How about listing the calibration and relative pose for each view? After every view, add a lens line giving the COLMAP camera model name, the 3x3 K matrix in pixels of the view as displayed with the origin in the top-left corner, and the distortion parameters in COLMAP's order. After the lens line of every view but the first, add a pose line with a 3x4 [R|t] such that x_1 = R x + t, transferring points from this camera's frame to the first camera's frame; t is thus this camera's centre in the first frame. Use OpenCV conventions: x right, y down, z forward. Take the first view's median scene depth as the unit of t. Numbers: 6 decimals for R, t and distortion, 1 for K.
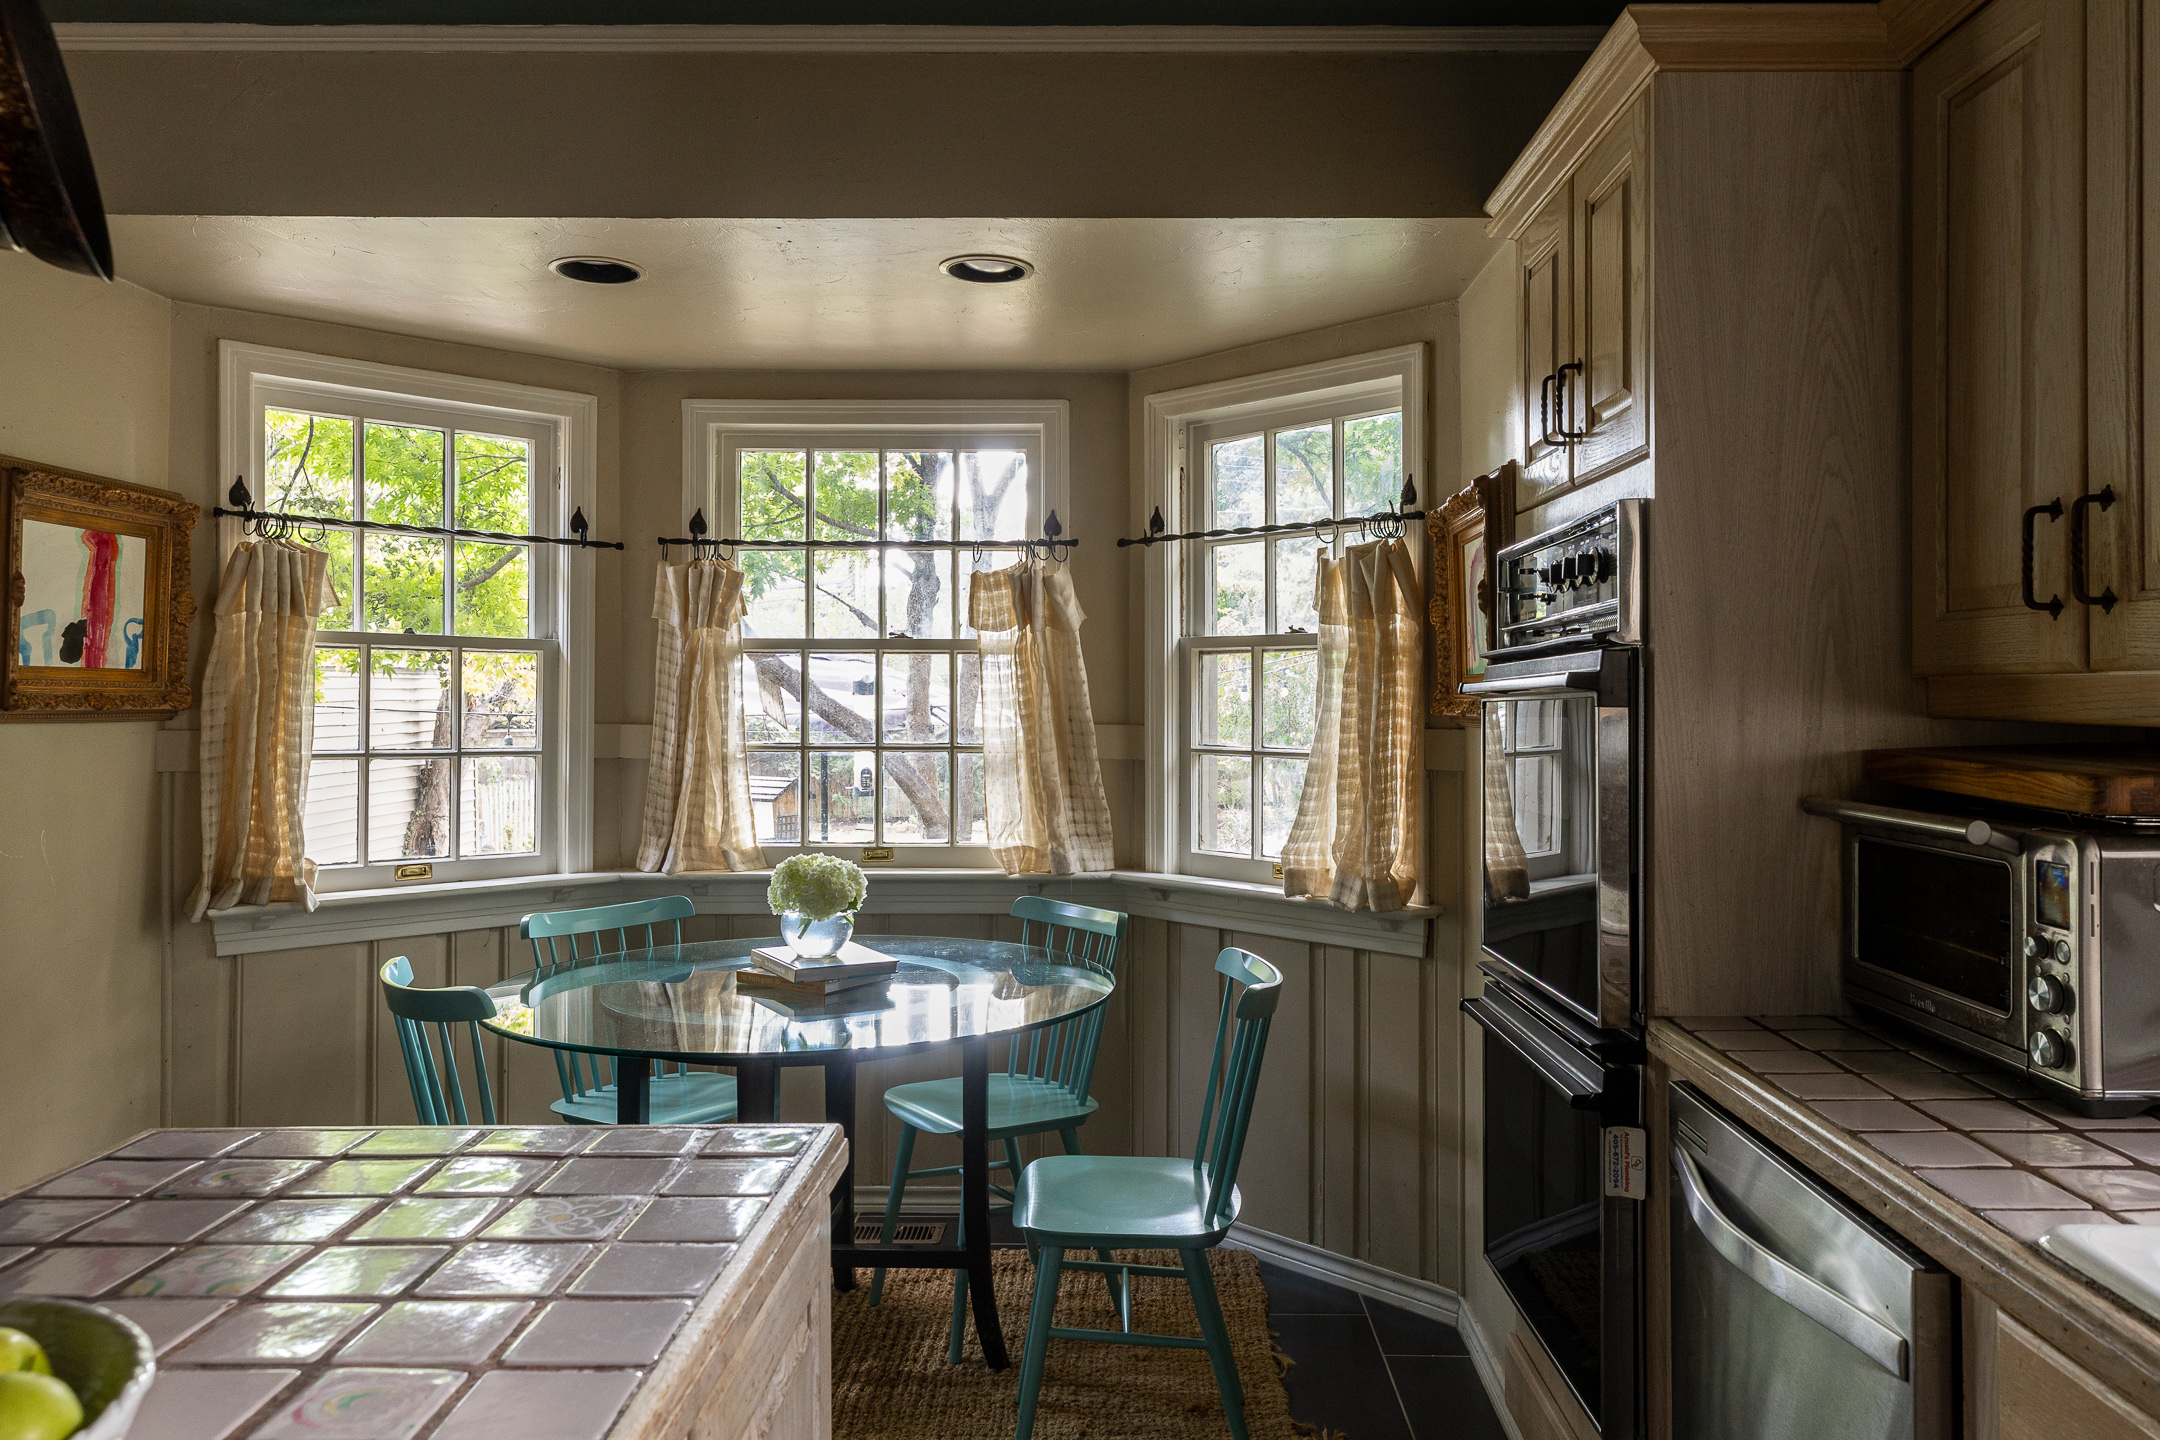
lens RADIAL K [[1478.9, 0, 1172.2], [0, 1478.9, 688.7], [0, 0, 1]] dist [0.008671, 0.001441]
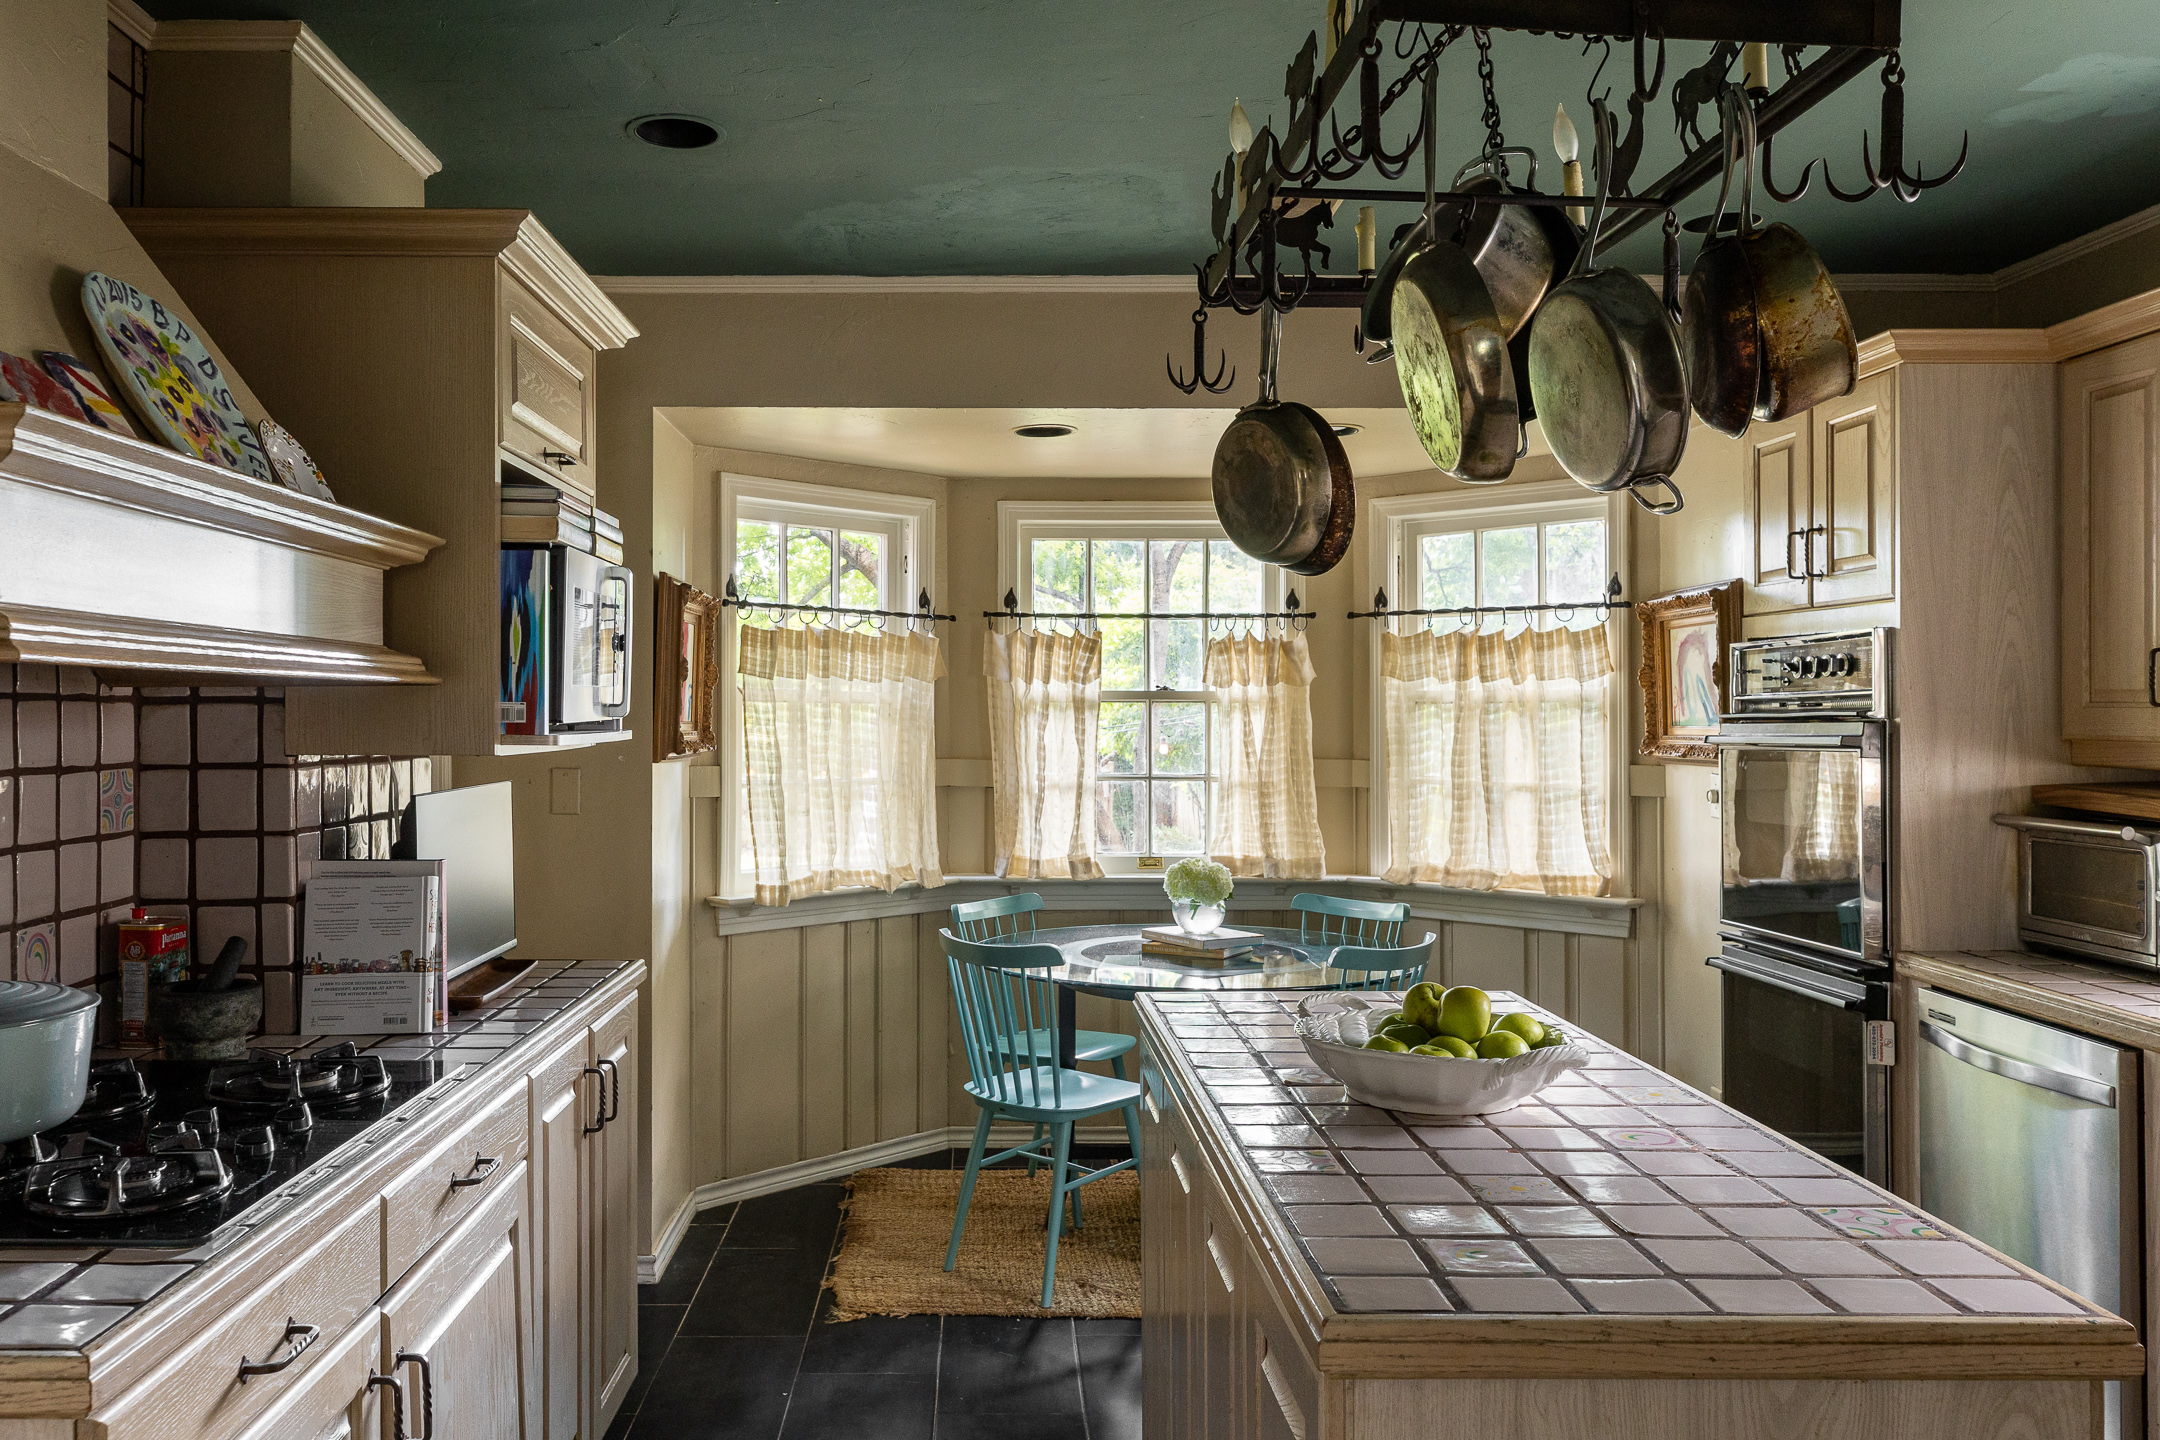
lens RADIAL K [[1638.3, 0, 1004.1], [0, 1638.3, 699.0], [0, 0, 1]] dist [0.003215, 0.007632]
pose [[0.999998, 0.000112, -0.002001, -0.640530], [-0.000115, 0.999999, -0.001689, -0.048835], [0.002001, 0.001689, 0.999997, -0.779845]]
